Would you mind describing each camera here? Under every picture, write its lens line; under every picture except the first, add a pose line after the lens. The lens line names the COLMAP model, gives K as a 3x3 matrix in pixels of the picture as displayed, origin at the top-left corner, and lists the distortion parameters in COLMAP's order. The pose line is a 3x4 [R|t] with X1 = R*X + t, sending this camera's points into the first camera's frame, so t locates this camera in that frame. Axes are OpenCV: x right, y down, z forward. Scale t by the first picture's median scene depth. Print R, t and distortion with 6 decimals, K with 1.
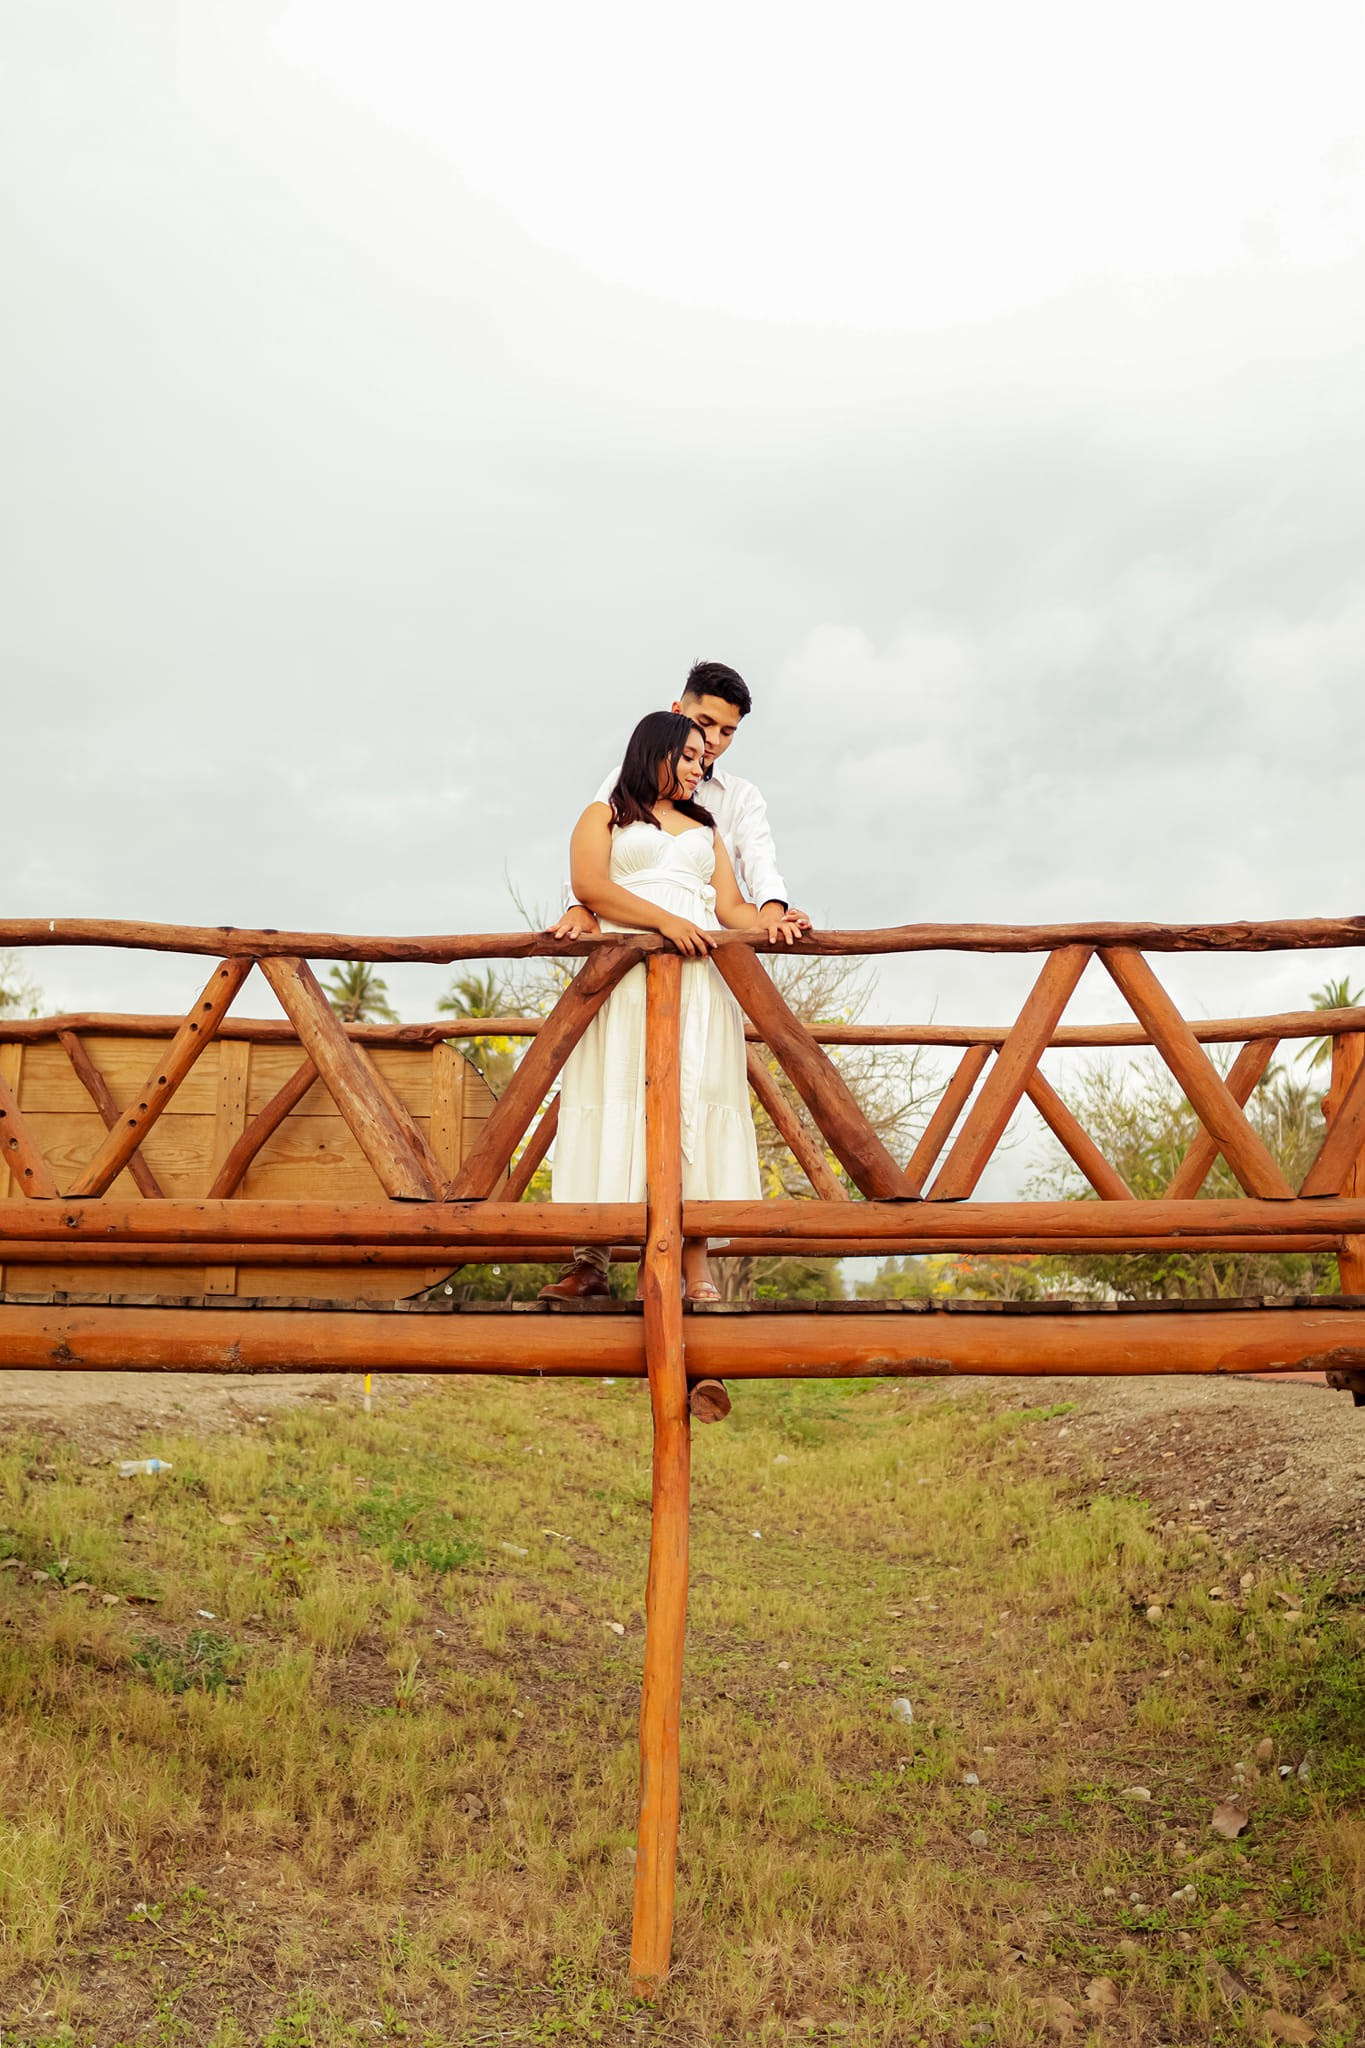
lens RADIAL K [[1556.7, 0, 665.4], [0, 1556.7, 1028.5], [0, 0, 1]] dist [-0.066864, 0.016582]
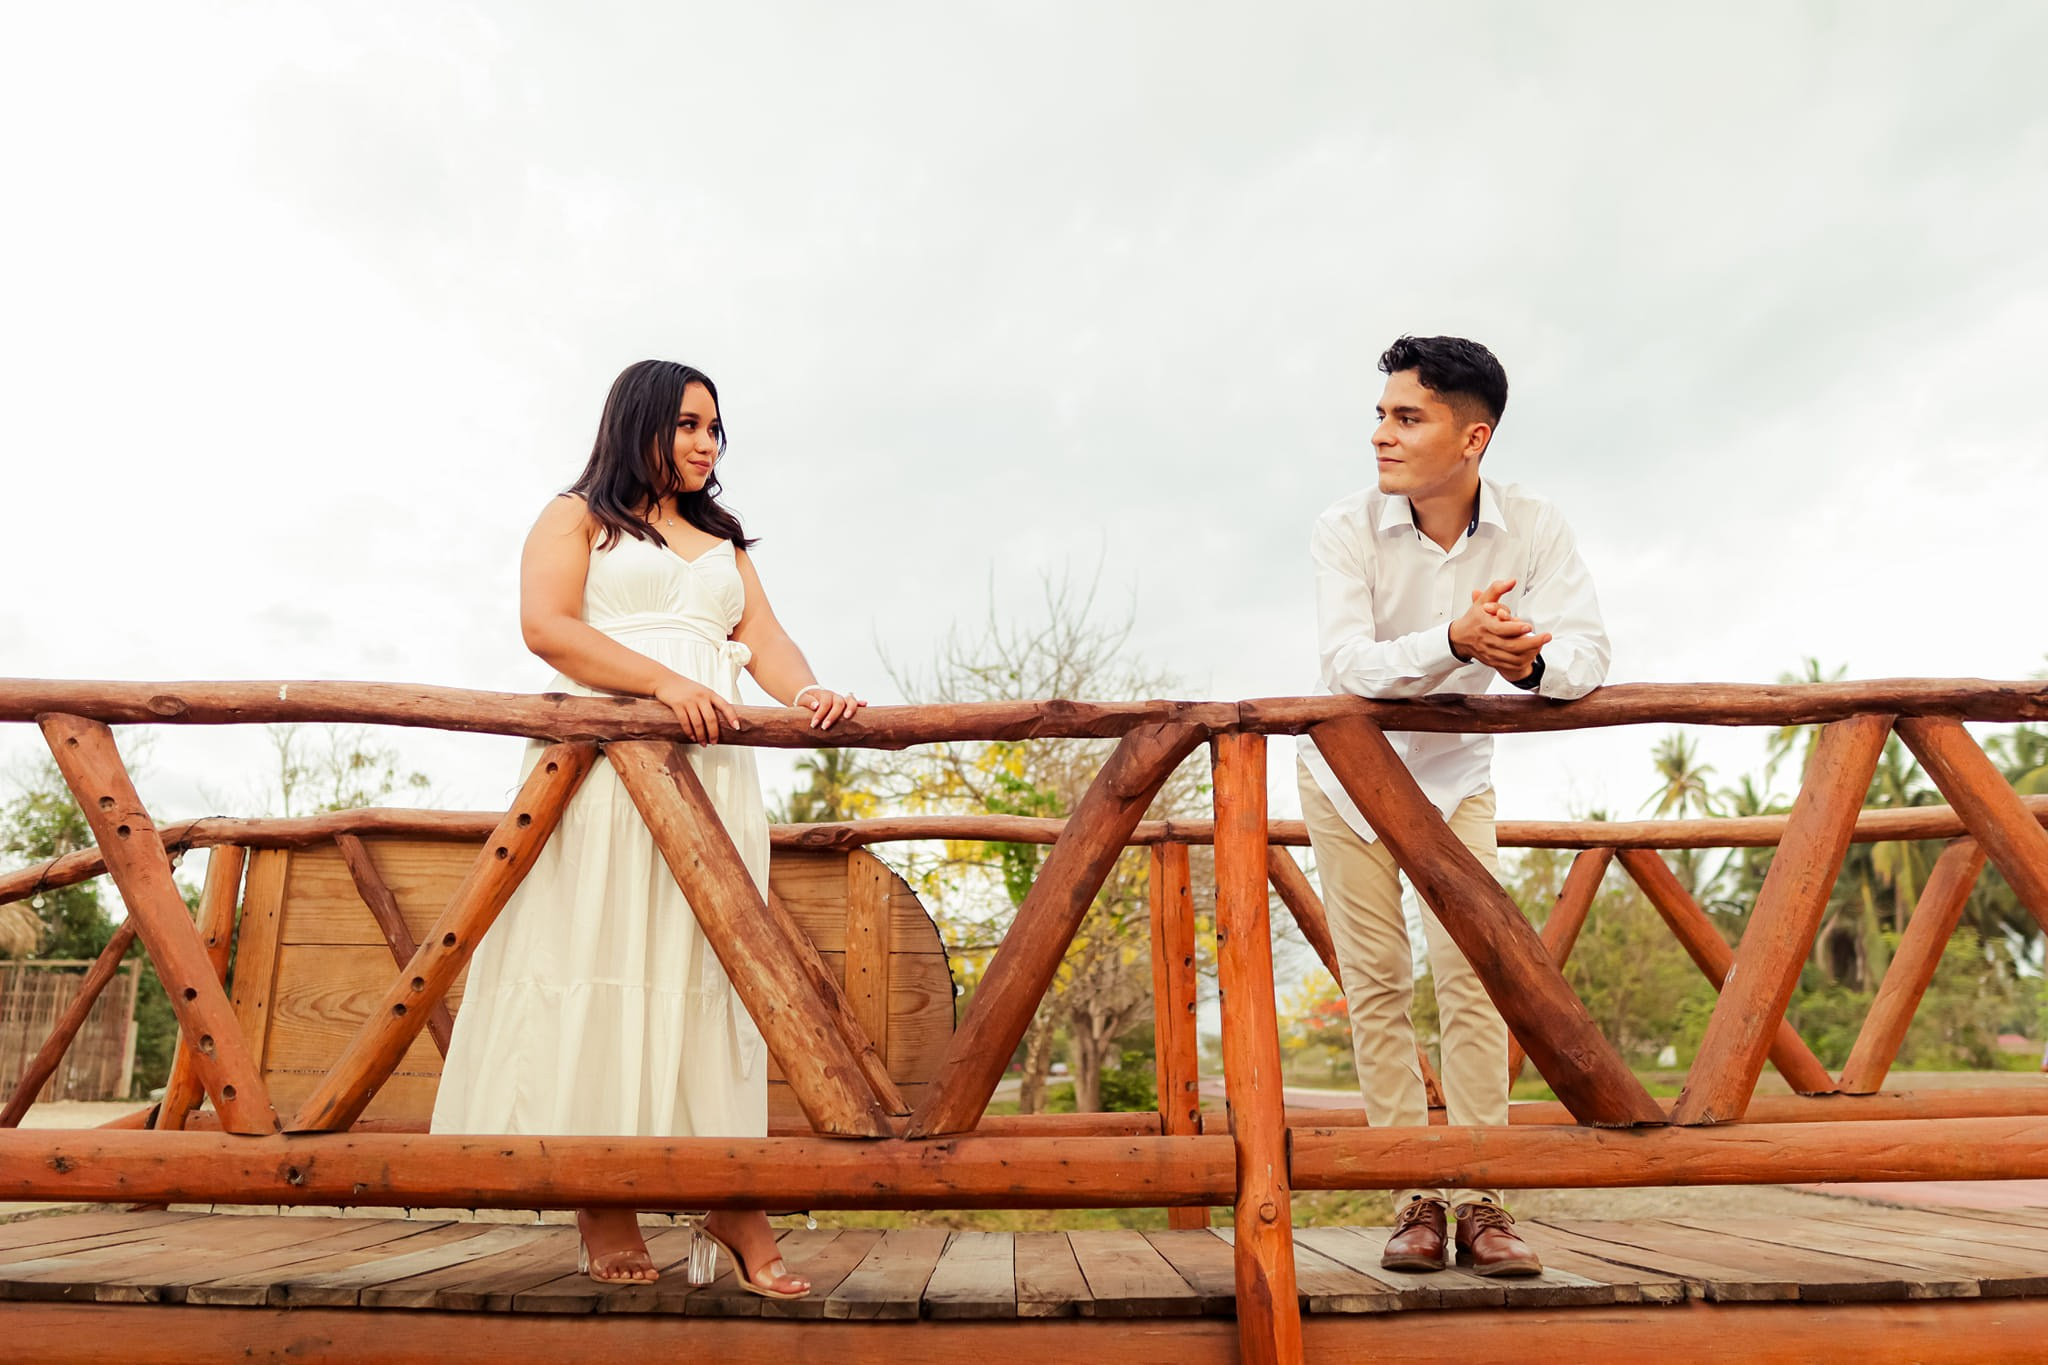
lens RADIAL K [[1556.7, 0, 1039.5], [0, 1556.7, 681.0], [0, 0, 1]] dist [-0.066864, 0.016582]
pose [[0.999933, -0.005184, 0.010319, -0.091361], [0.005882, 0.997613, -0.068796, -0.025730], [-0.009938, 0.068852, 0.997577, 0.363459]]
